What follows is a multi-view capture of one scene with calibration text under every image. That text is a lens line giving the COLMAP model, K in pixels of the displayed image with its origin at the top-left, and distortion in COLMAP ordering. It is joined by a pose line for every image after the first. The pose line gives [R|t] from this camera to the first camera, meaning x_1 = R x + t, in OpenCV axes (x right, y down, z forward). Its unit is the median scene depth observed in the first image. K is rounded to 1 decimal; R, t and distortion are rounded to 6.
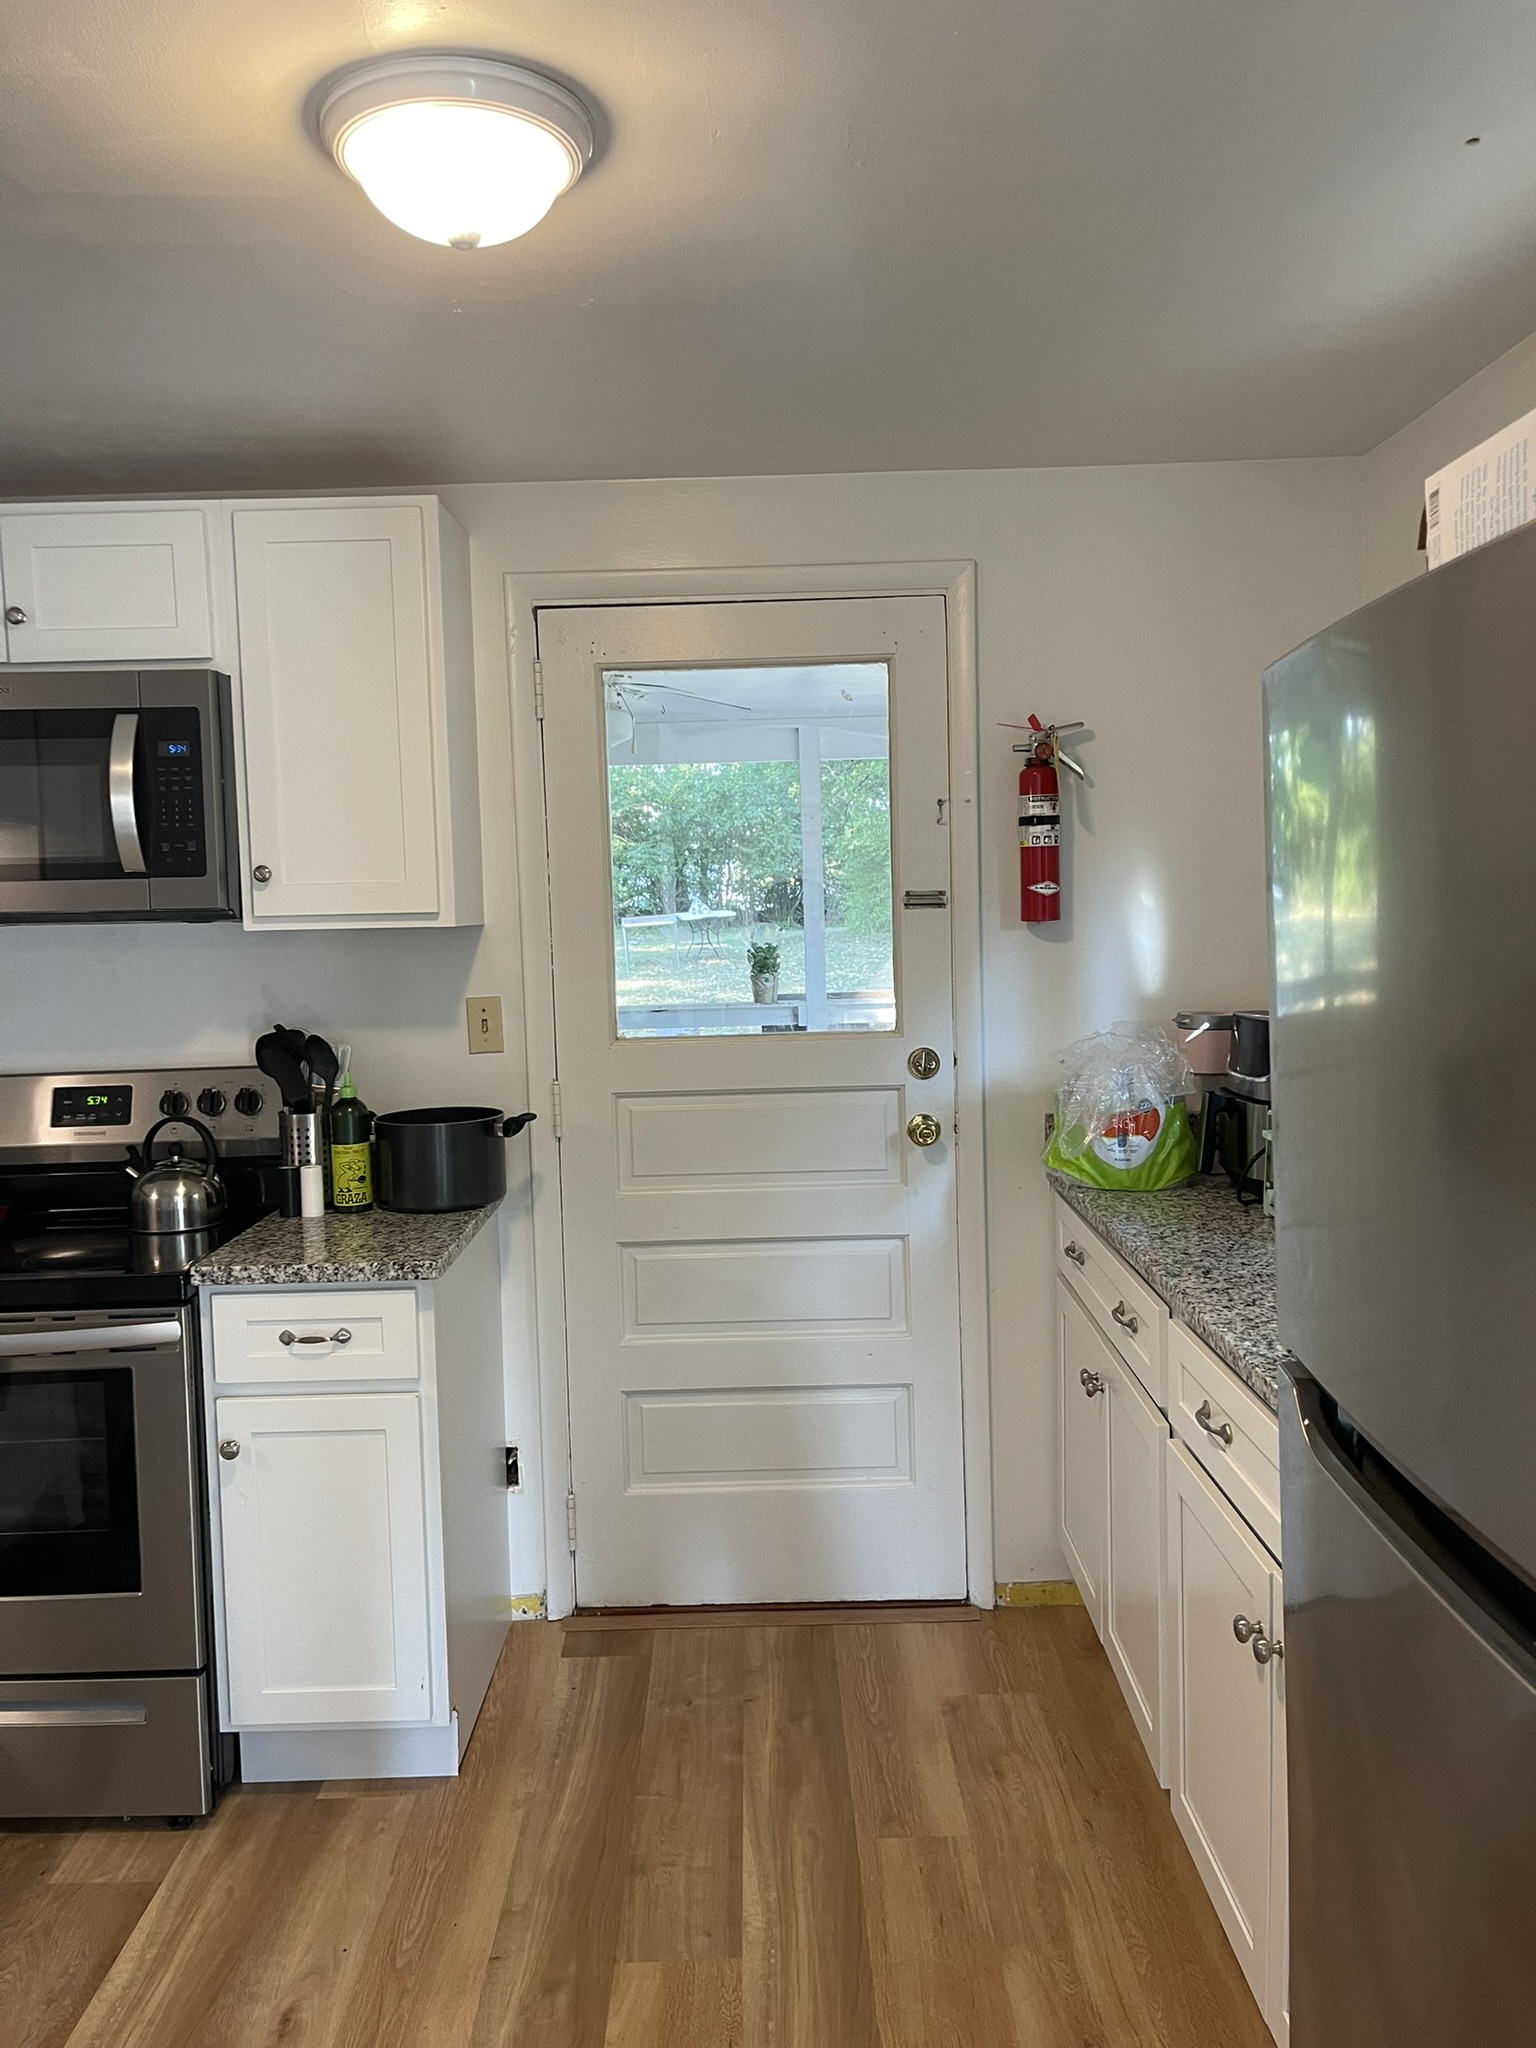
lens RADIAL K [[1524.8, 0, 766.8], [0, 1524.8, 1017.3], [0, 0, 1]] dist [0.052129, -0.082871]
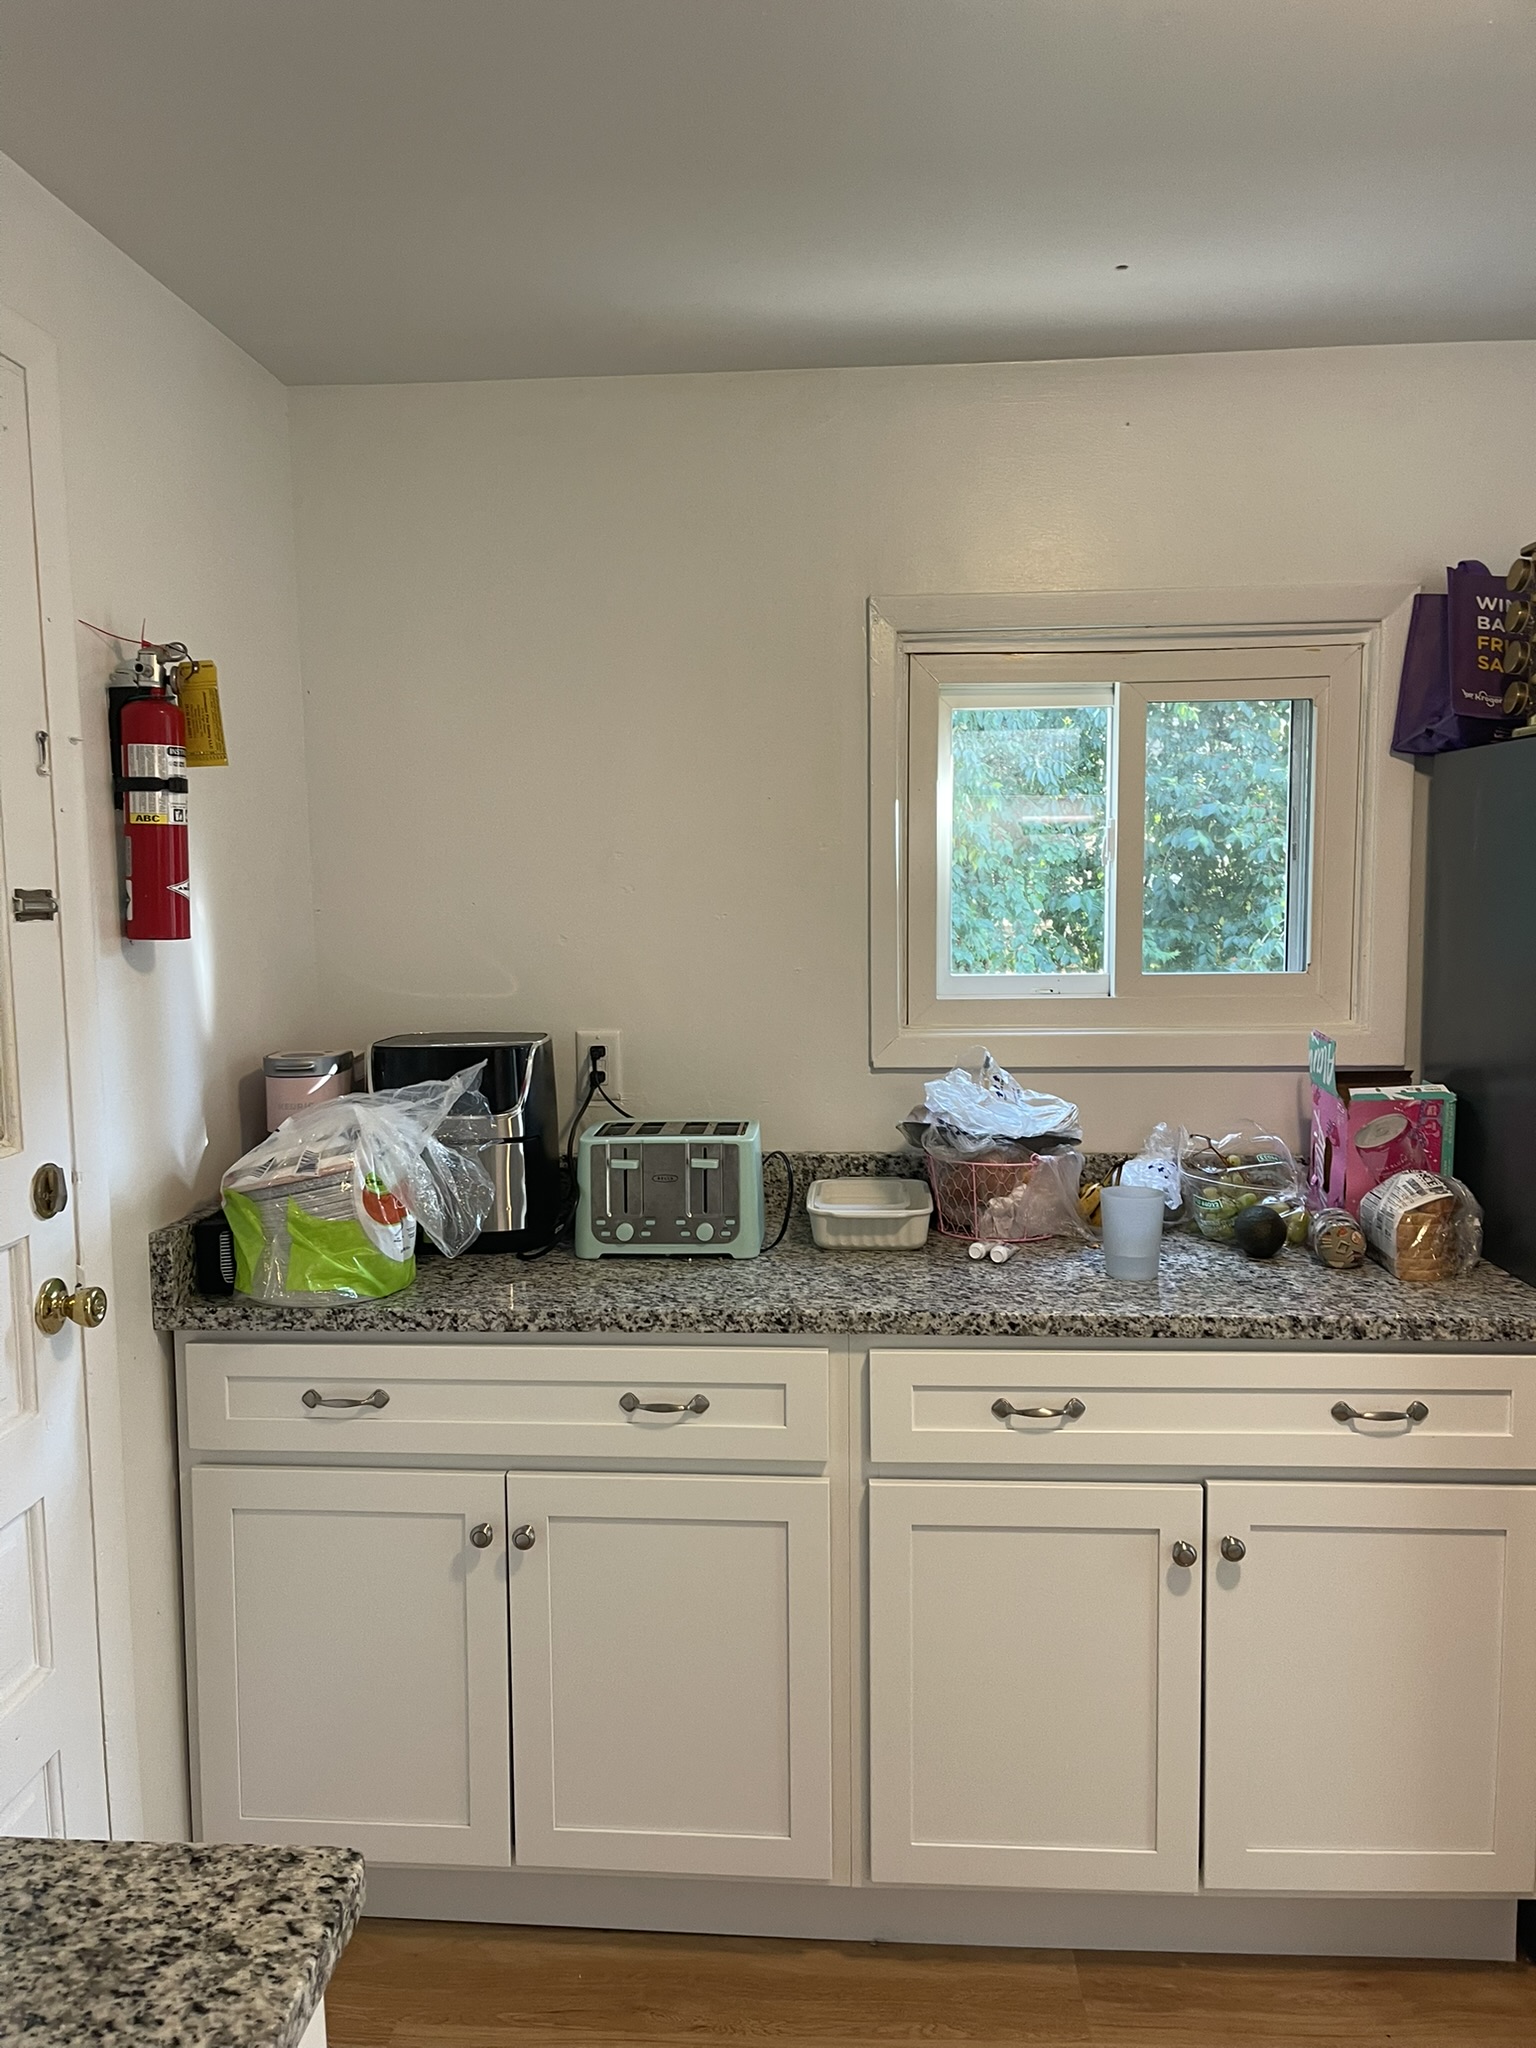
lens RADIAL K [[1524.8, 0, 759.3], [0, 1524.8, 1024.8], [0, 0, 1]] dist [0.052129, -0.082871]
pose [[0.062972, -0.062420, 0.996061, -0.458797], [0.083546, 0.994869, 0.057063, -0.042242], [-0.994512, 0.079623, 0.067864, 0.692617]]
